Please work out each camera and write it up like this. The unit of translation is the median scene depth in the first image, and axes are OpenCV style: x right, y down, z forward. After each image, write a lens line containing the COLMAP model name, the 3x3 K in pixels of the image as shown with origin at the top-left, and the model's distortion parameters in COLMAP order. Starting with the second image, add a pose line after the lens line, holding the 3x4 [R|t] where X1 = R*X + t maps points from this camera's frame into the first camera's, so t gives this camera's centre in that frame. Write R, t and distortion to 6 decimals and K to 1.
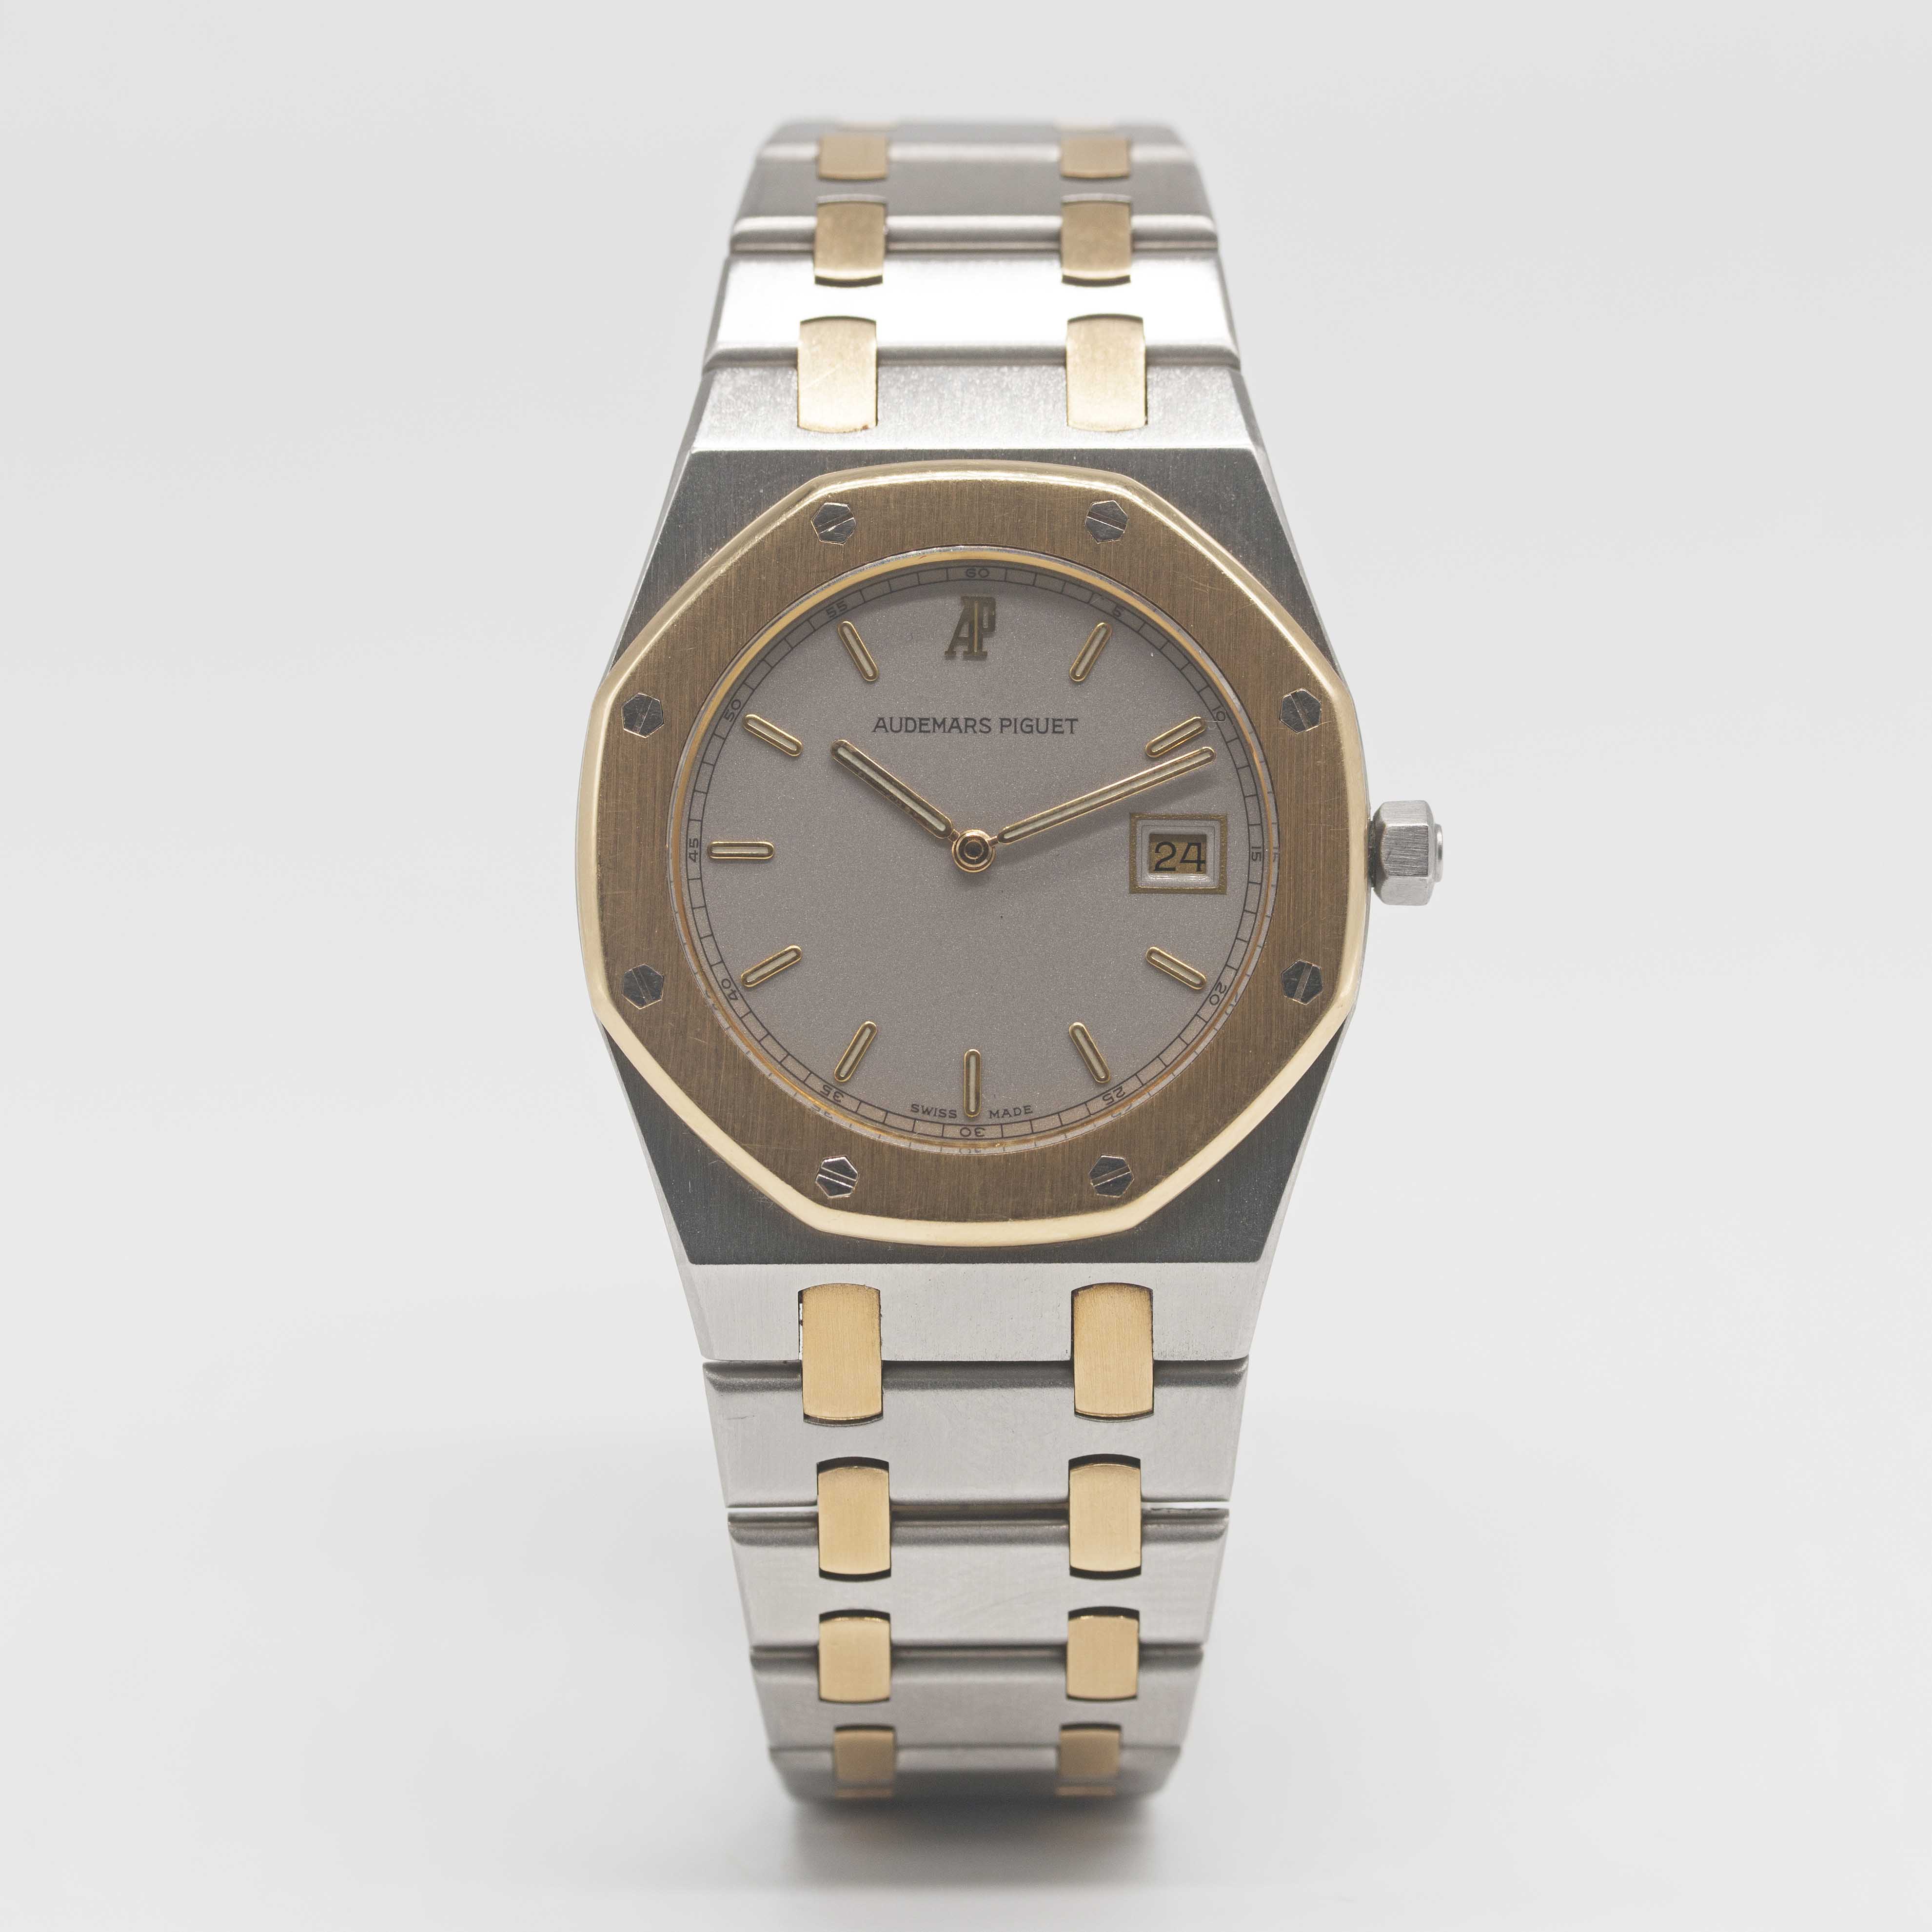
lens RADIAL K [[9280.3, 0, 966.0], [0, 9280.3, 966.0], [0, 0, 1]] dist [-0.092988, -1.173714]
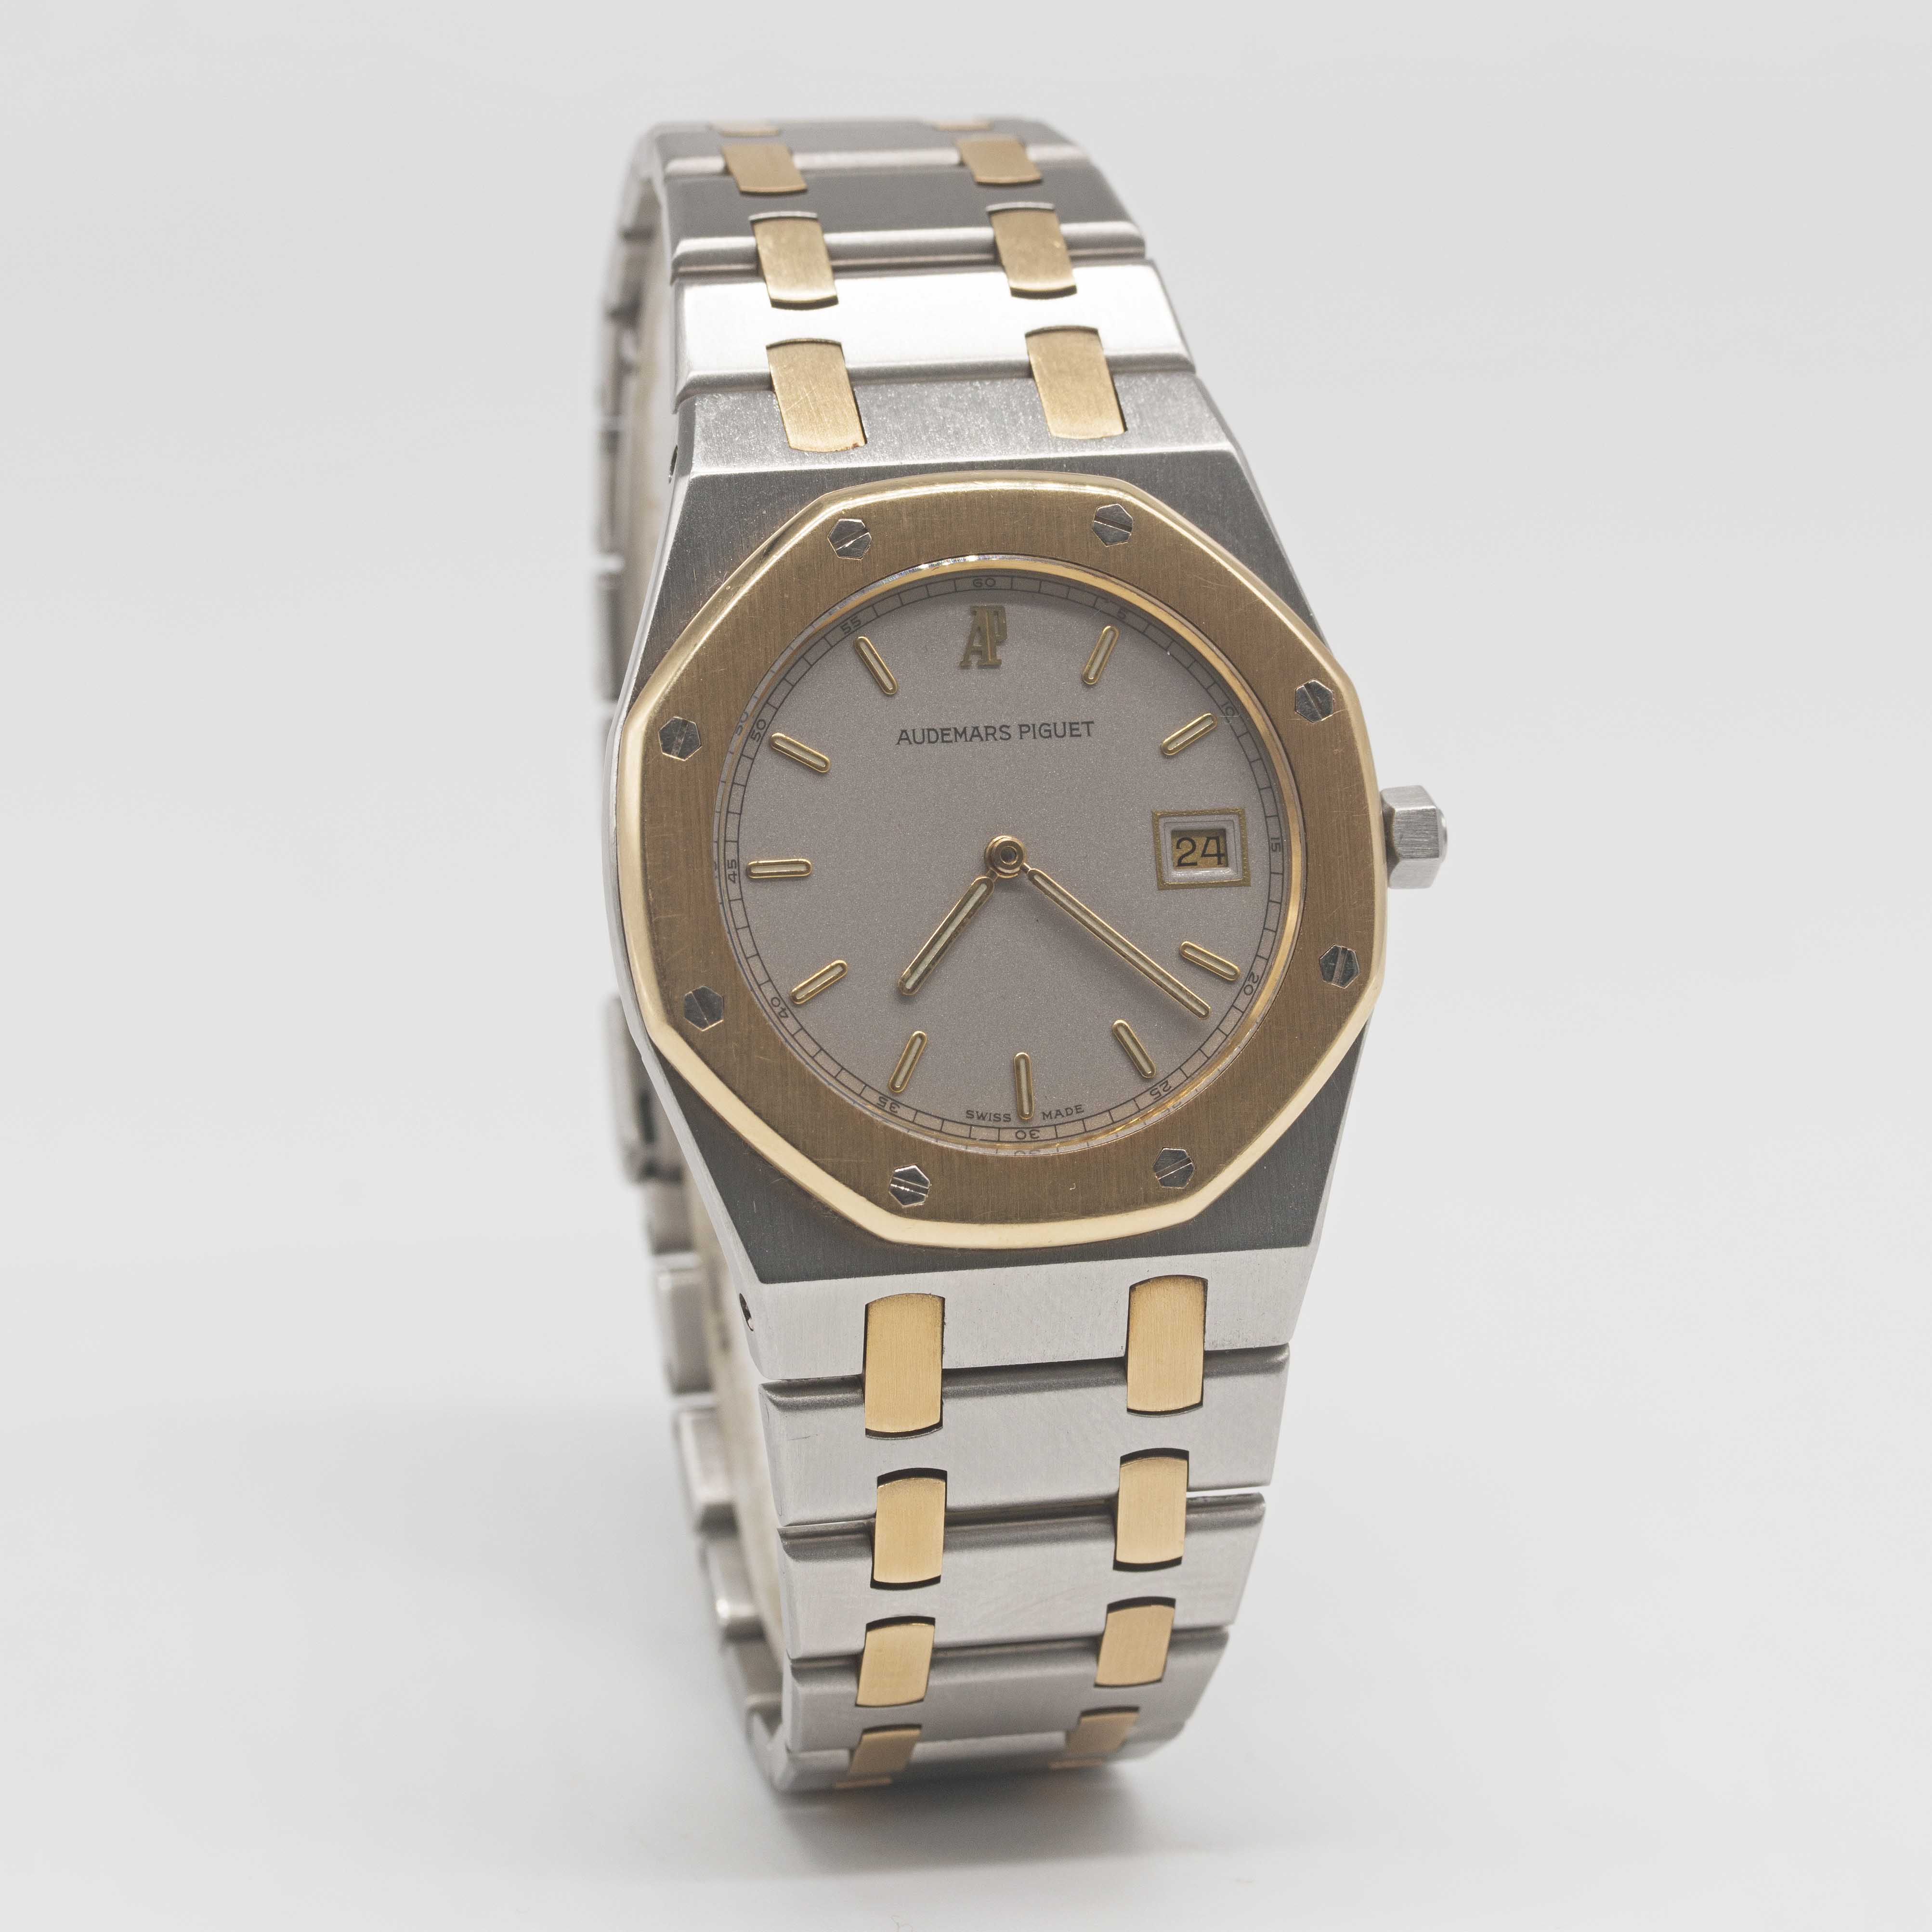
lens RADIAL K [[9280.3, 0, 966.0], [0, 9280.3, 966.0], [0, 0, 1]] dist [-0.092988, -1.173714]
pose [[0.972016, -0.056506, 0.228018, -0.233394], [0.063331, 0.997734, -0.022723, 0.022027], [-0.226217, 0.036528, 0.973392, 0.020381]]
